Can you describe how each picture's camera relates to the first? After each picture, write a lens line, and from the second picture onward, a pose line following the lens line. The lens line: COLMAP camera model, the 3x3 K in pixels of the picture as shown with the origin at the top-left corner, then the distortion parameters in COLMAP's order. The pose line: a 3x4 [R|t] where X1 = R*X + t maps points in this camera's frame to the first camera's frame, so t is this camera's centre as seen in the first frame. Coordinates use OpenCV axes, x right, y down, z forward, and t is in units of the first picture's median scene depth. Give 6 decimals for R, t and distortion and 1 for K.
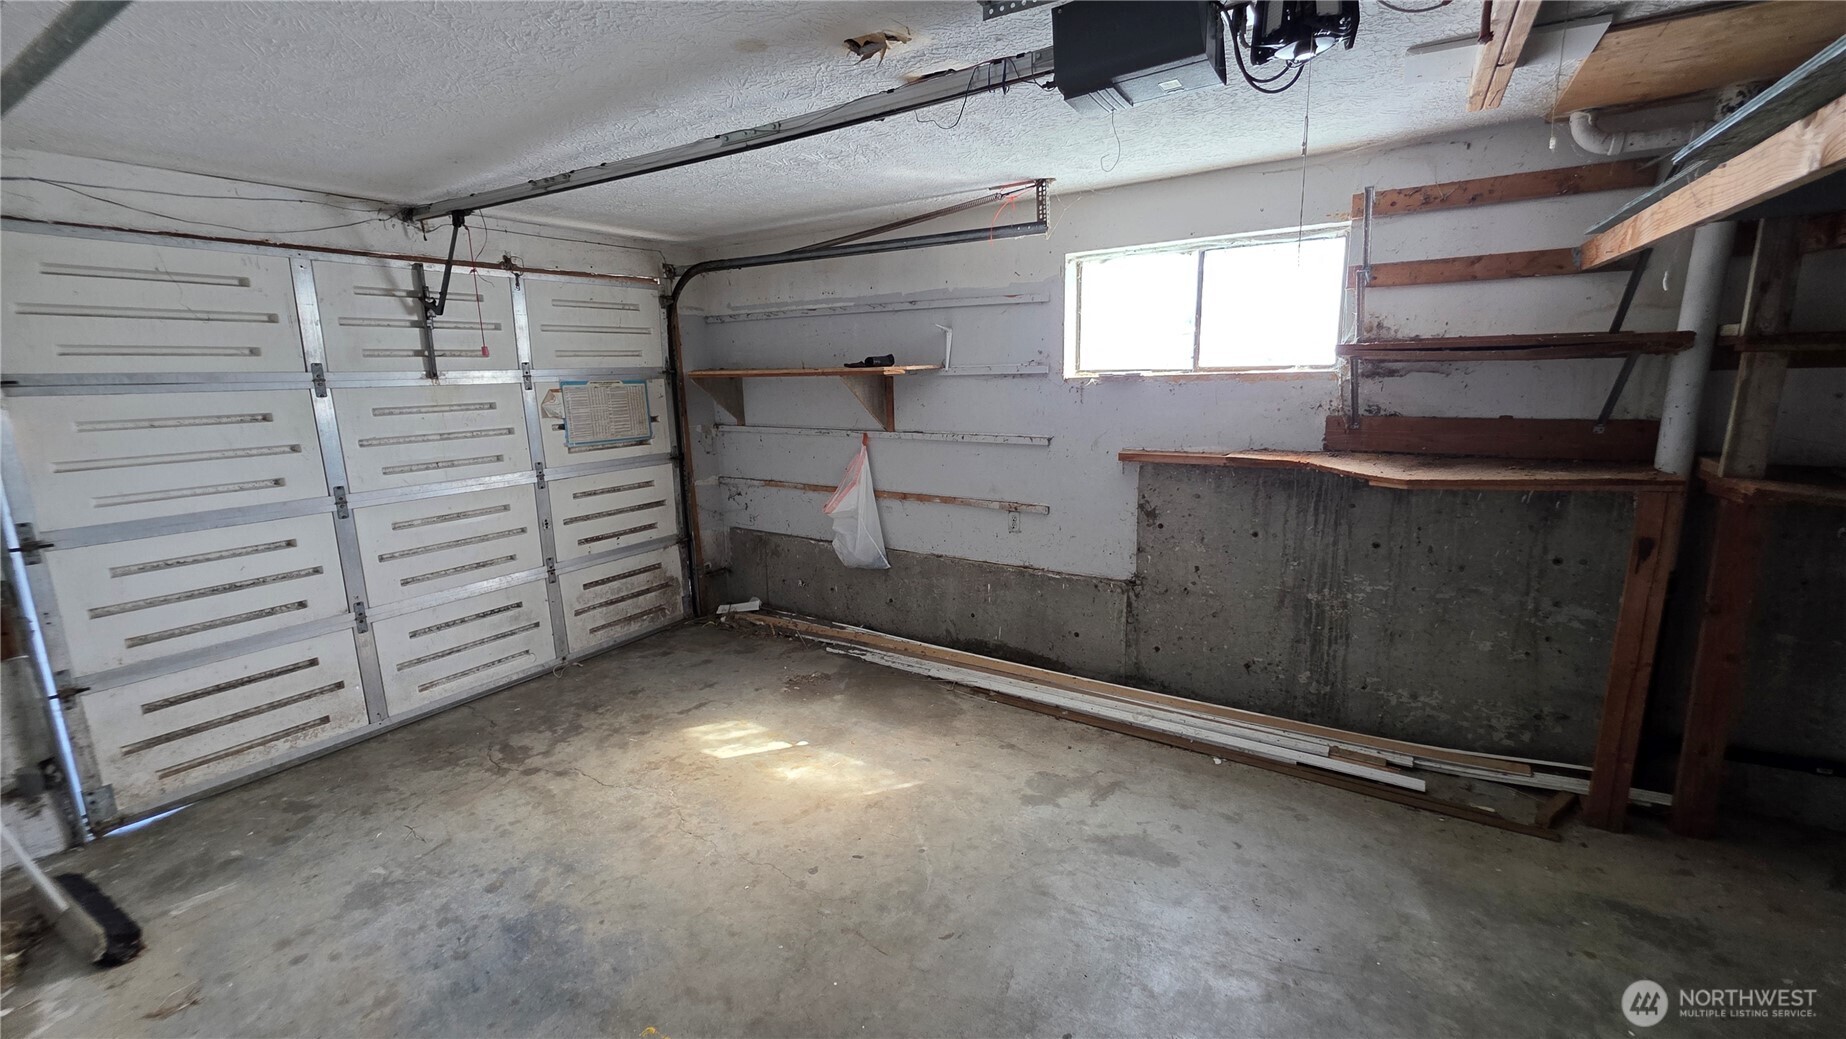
lens RADIAL K [[736.8, 0, 920.2], [0, 736.8, 514.2], [0, 0, 1]] dist [-0.002167, 0.000679]
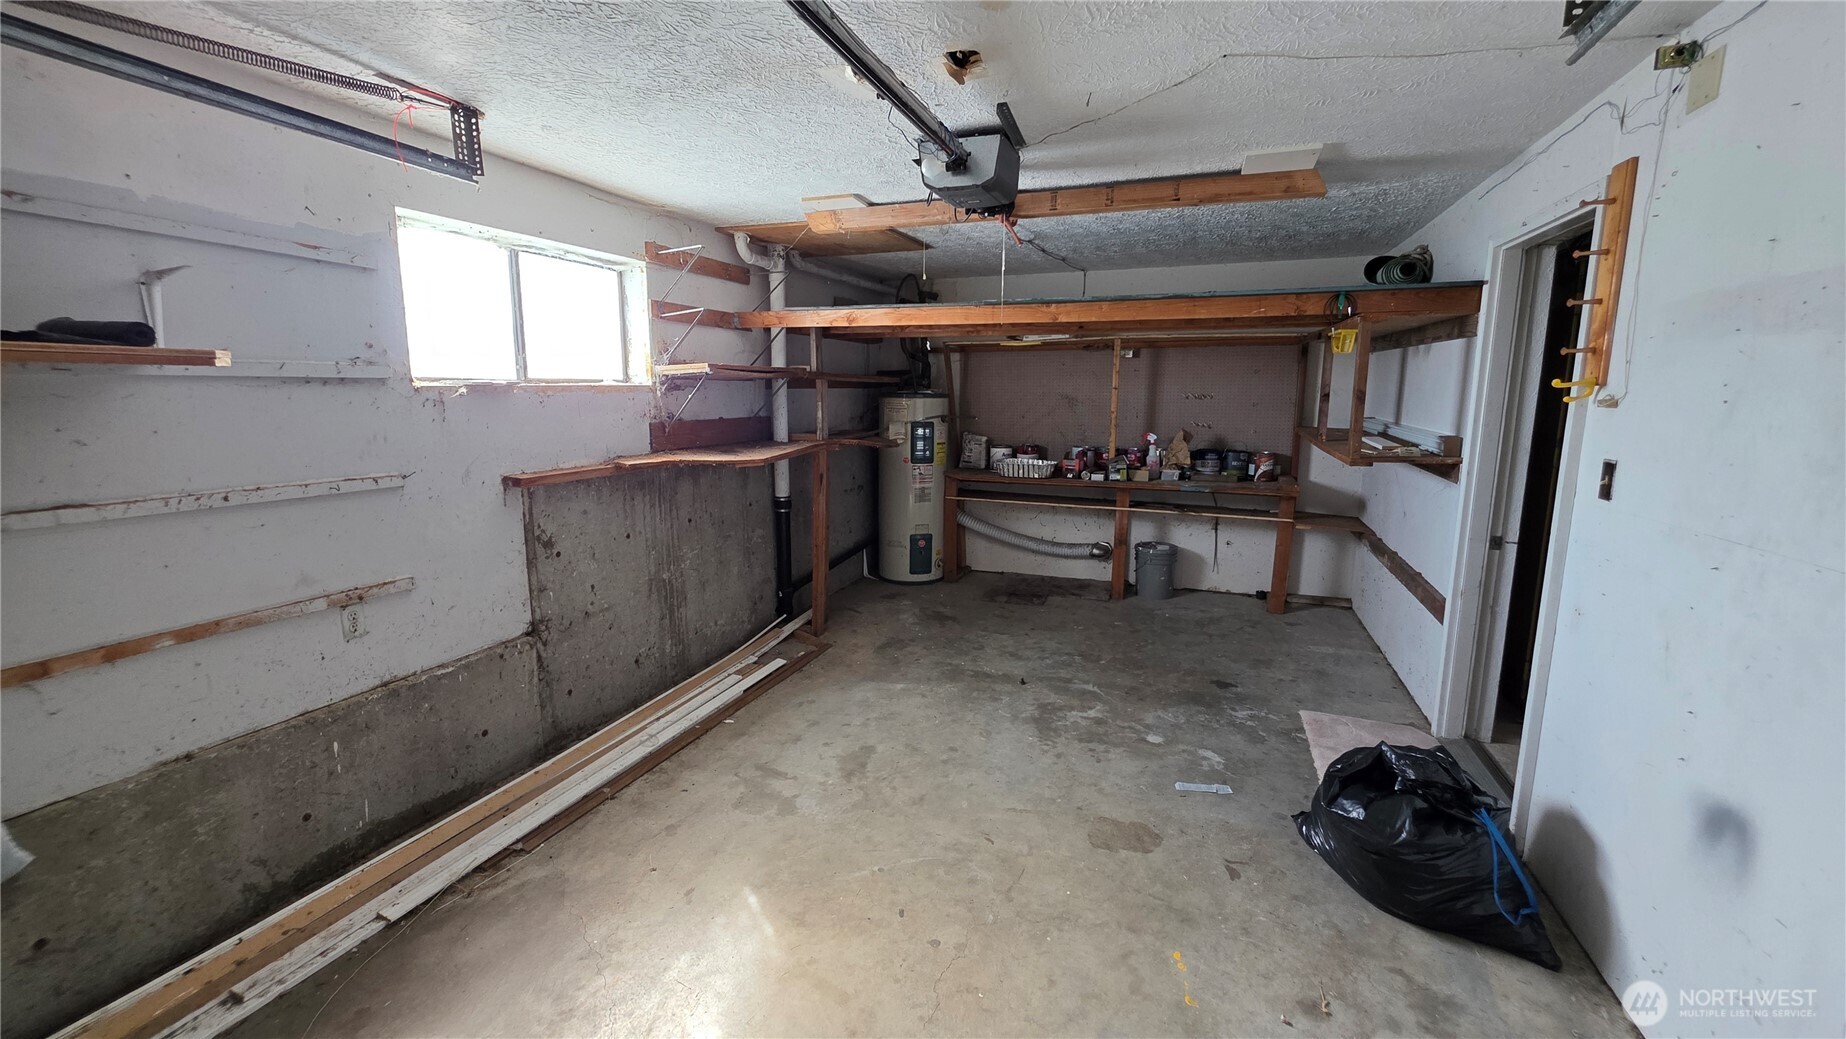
lens RADIAL K [[736.8, 0, 919.2], [0, 736.8, 513.5], [0, 0, 1]] dist [-0.002167, 0.000679]
pose [[-0.212849, -0.136158, 0.967552, -0.647182], [0.193304, 0.964803, 0.178295, -0.110599], [-0.957773, 0.224982, -0.179037, 0.760485]]
